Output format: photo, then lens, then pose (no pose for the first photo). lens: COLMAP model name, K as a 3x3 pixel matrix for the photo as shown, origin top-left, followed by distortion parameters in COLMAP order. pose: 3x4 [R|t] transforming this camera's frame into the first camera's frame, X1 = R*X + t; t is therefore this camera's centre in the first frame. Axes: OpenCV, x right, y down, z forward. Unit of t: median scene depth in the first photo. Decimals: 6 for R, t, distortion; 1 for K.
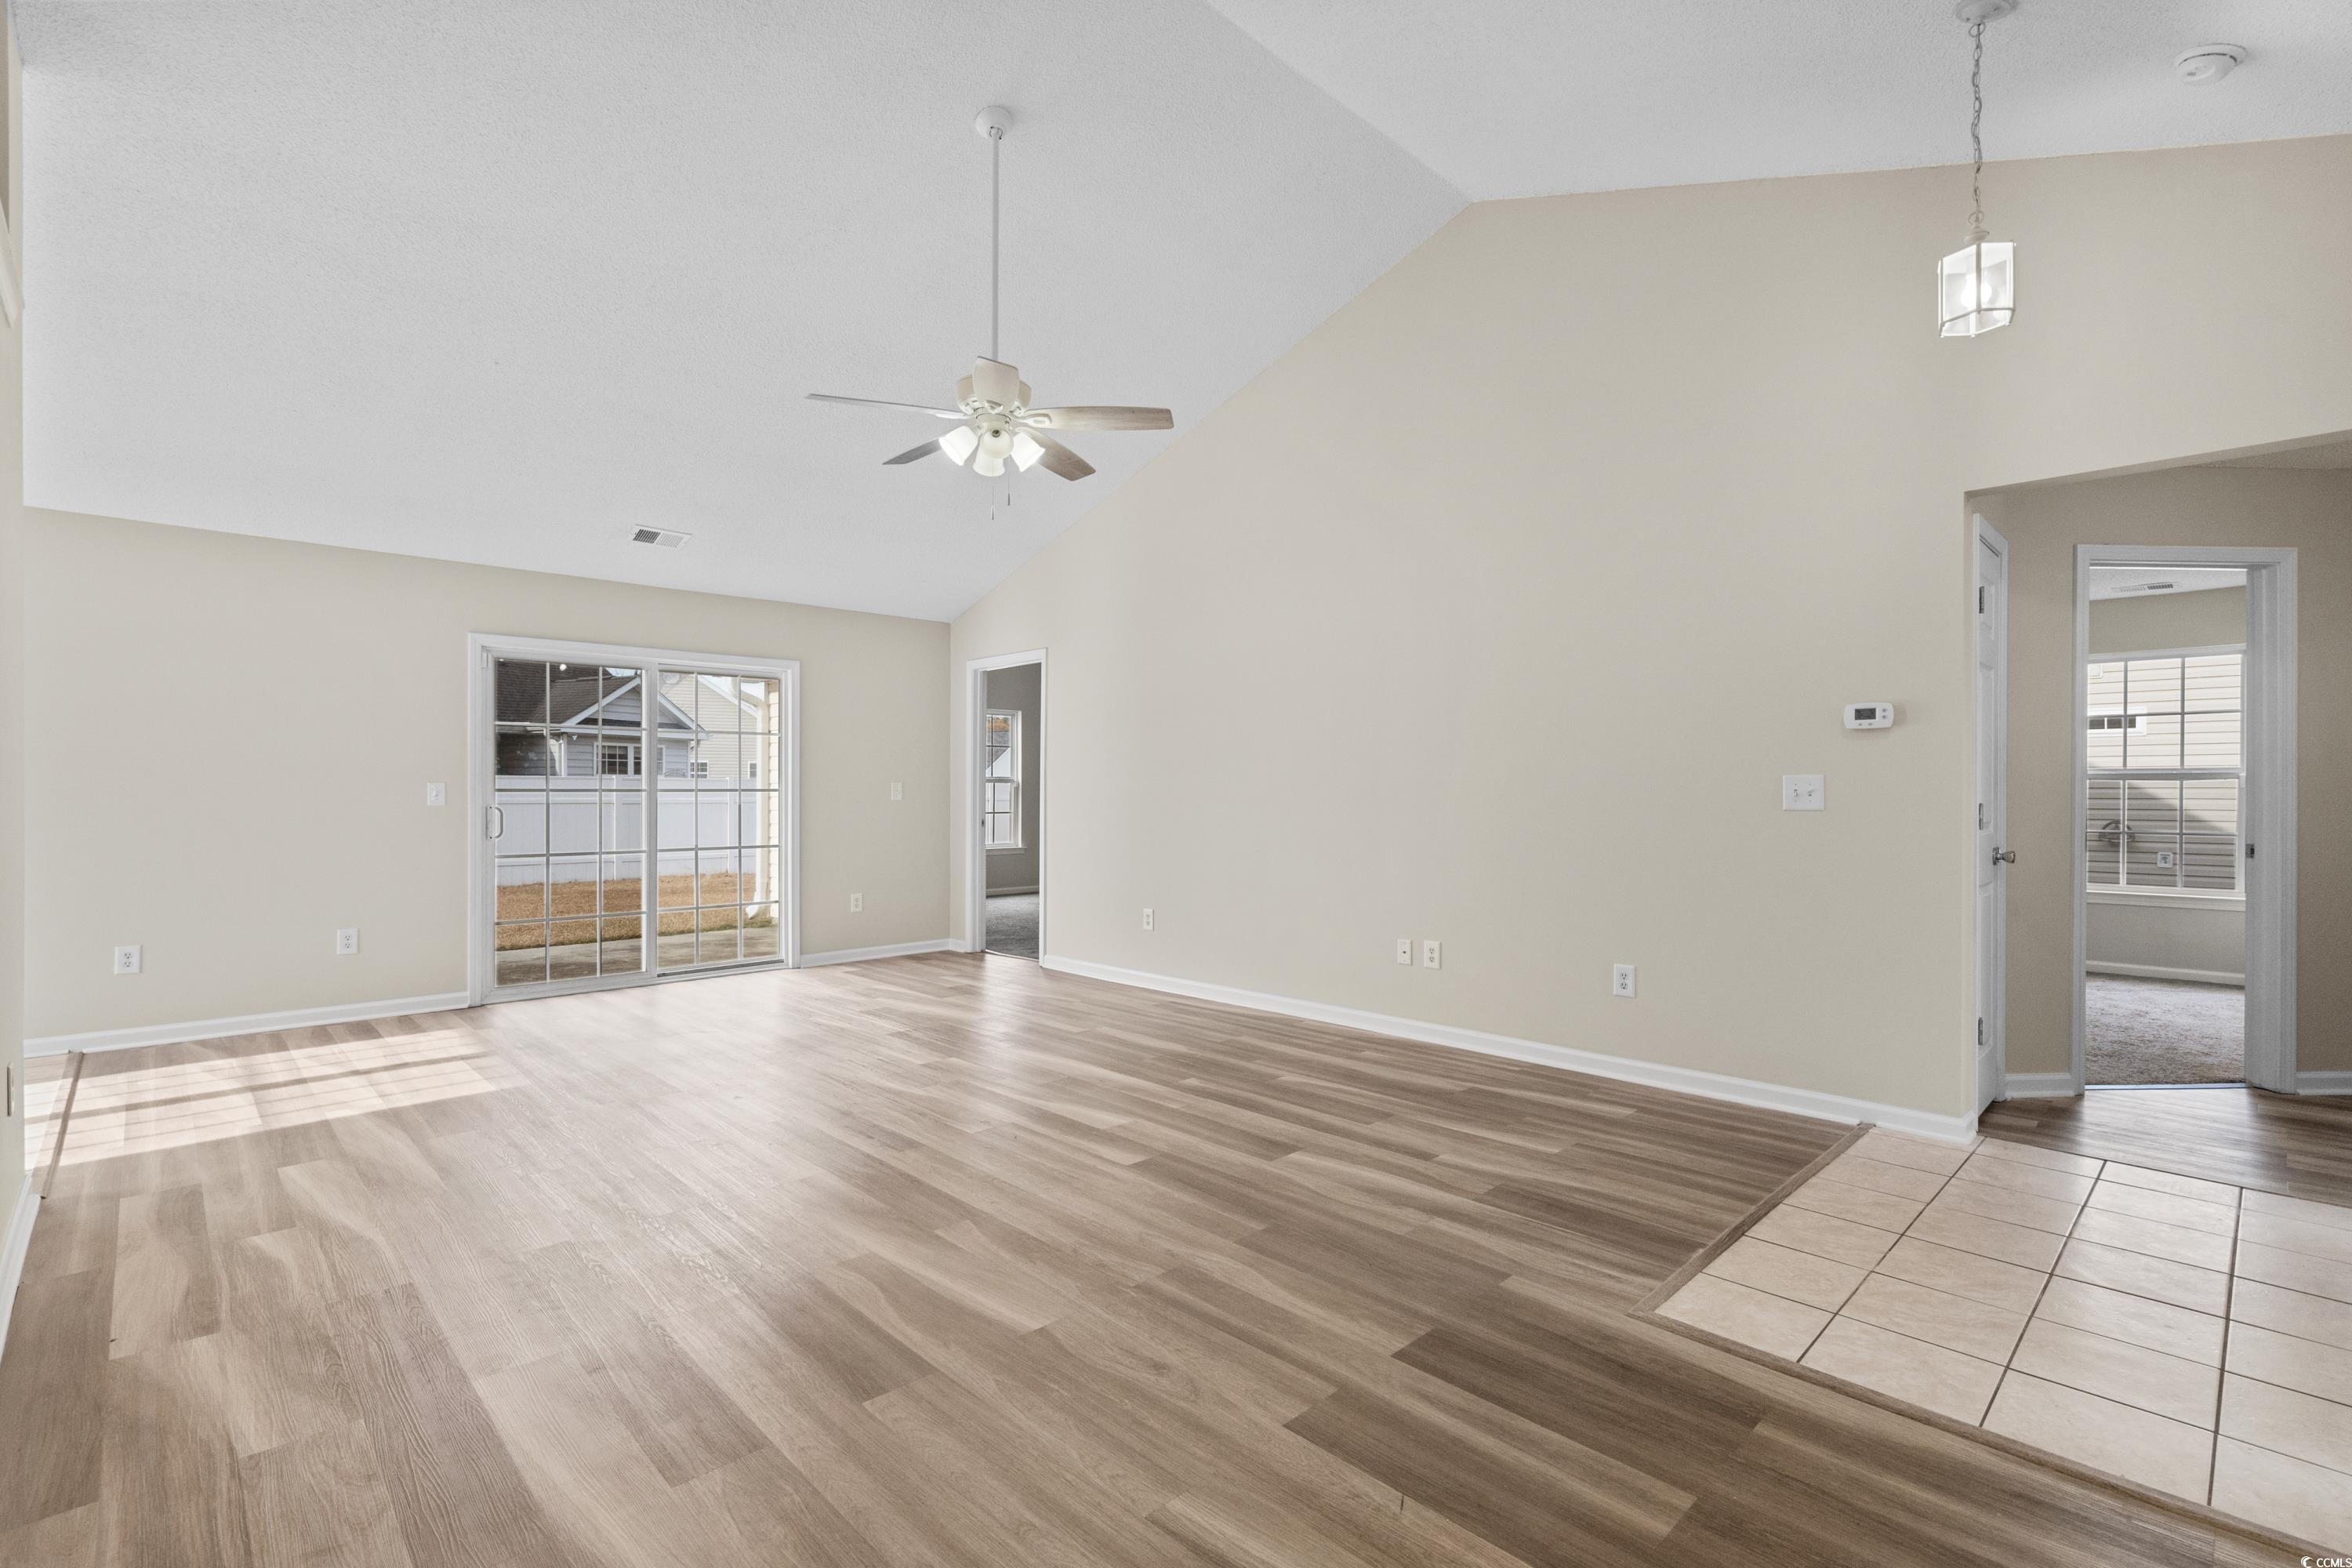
lens RADIAL K [[1068.1, 0, 1165.7], [0, 1068.1, 791.9], [0, 0, 1]] dist [-0.005747, 0.001515]
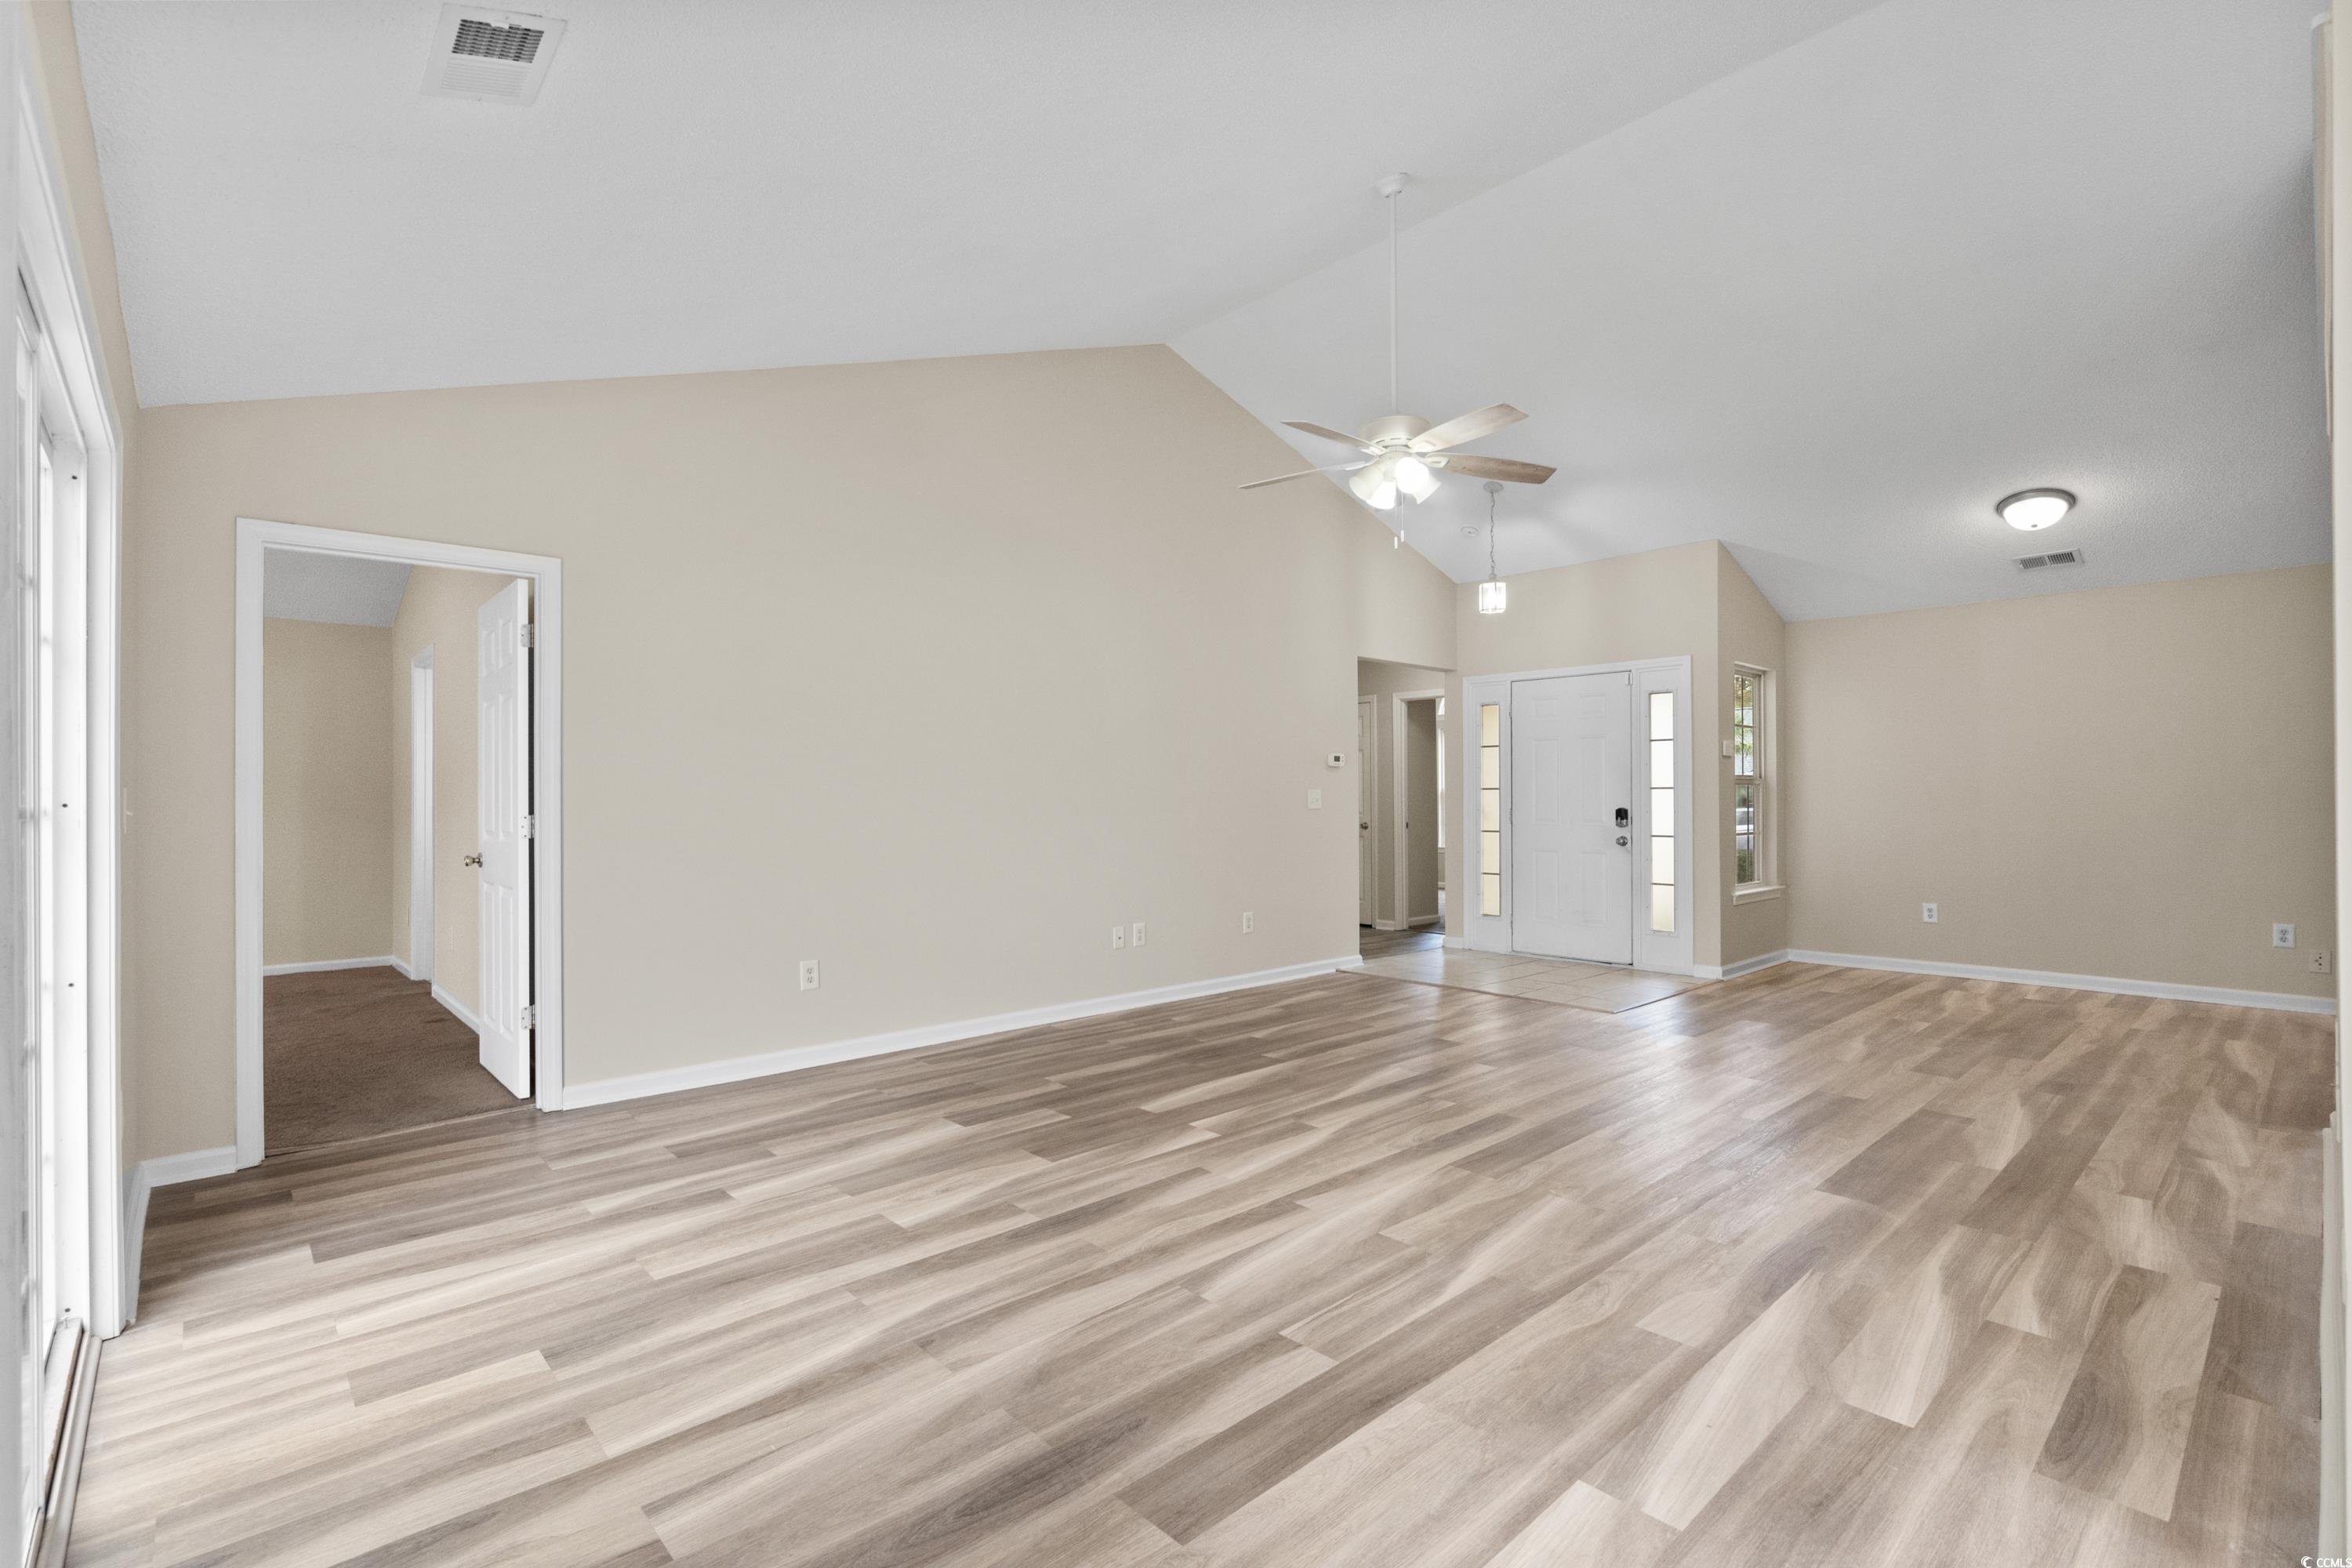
lens RADIAL K [[1062.5, 0, 1167.5], [0, 1062.5, 785.5], [0, 0, 1]] dist [-0.004040, 0.000804]
pose [[0.026342, 0.010924, 0.999593, -1.384051], [0.007200, 0.999912, -0.011117, -0.005961], [-0.999627, 0.007490, 0.026261, 1.339961]]
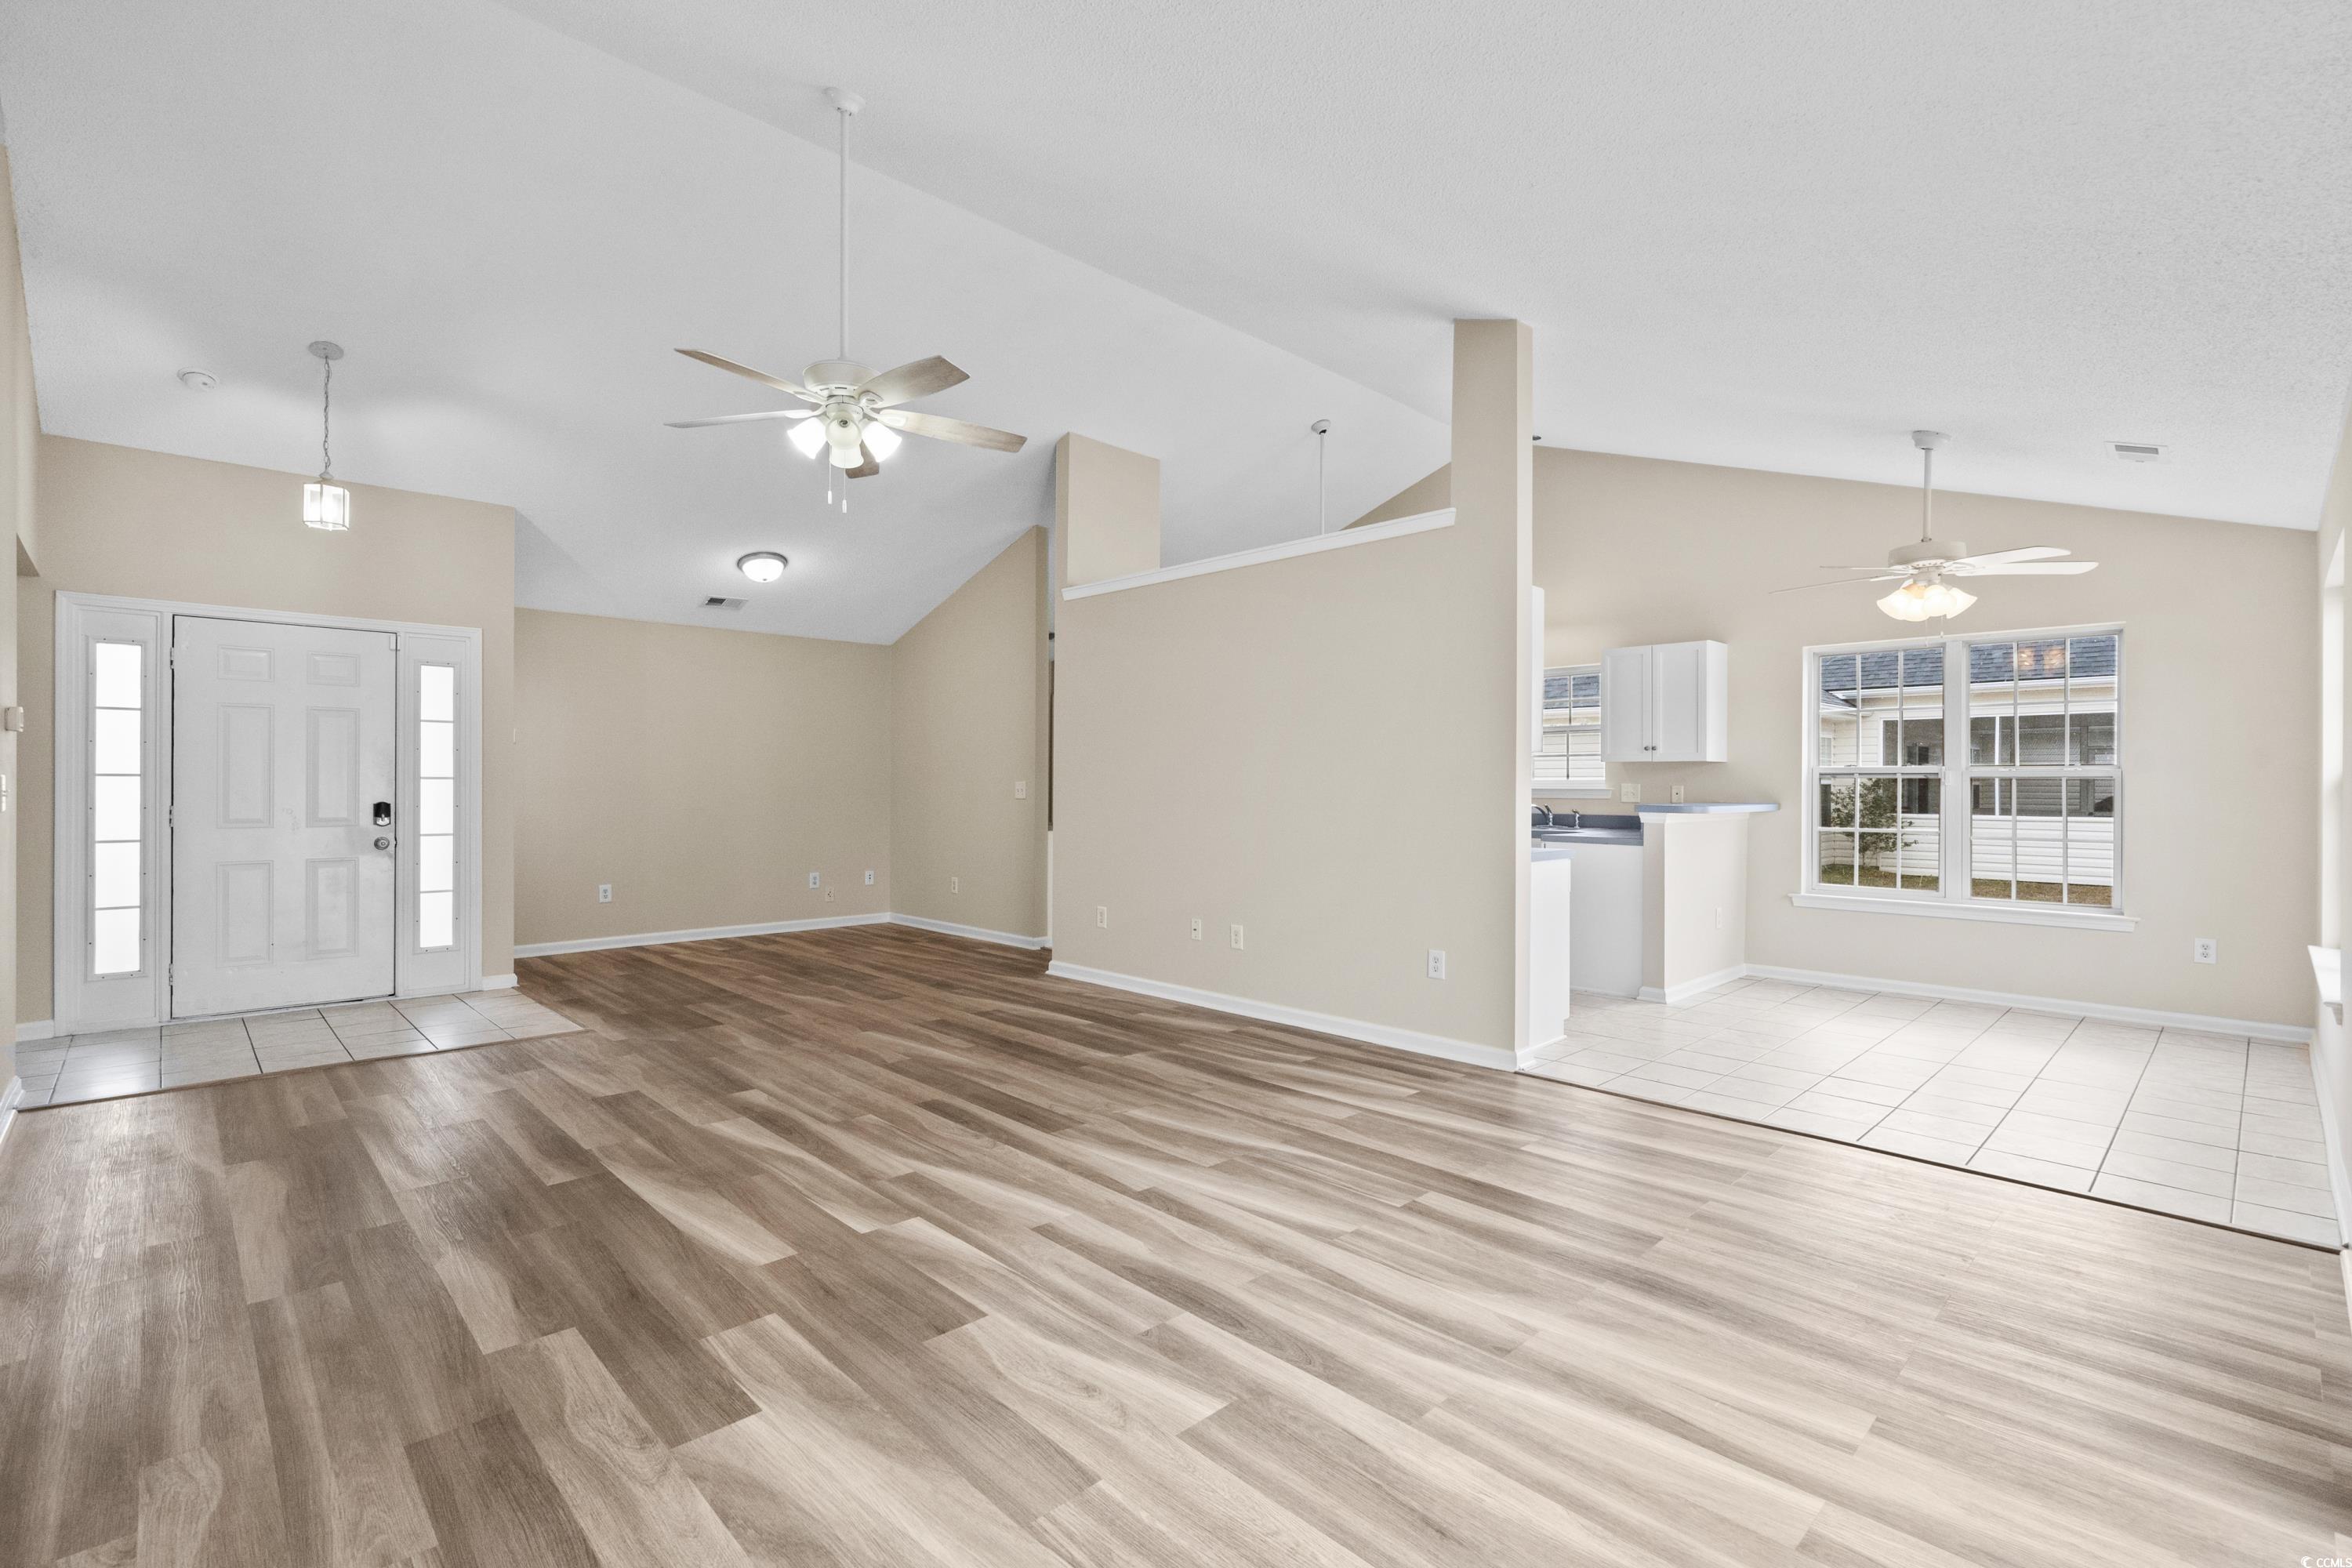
lens RADIAL K [[1062.5, 0, 1167.5], [0, 1062.5, 785.5], [0, 0, 1]] dist [-0.004040, 0.000804]
pose [[-0.999991, -0.004010, 0.001280, -0.506033], [-0.004005, 0.999985, 0.003820, -0.016751], [-0.001296, 0.003815, -0.999992, 2.174044]]
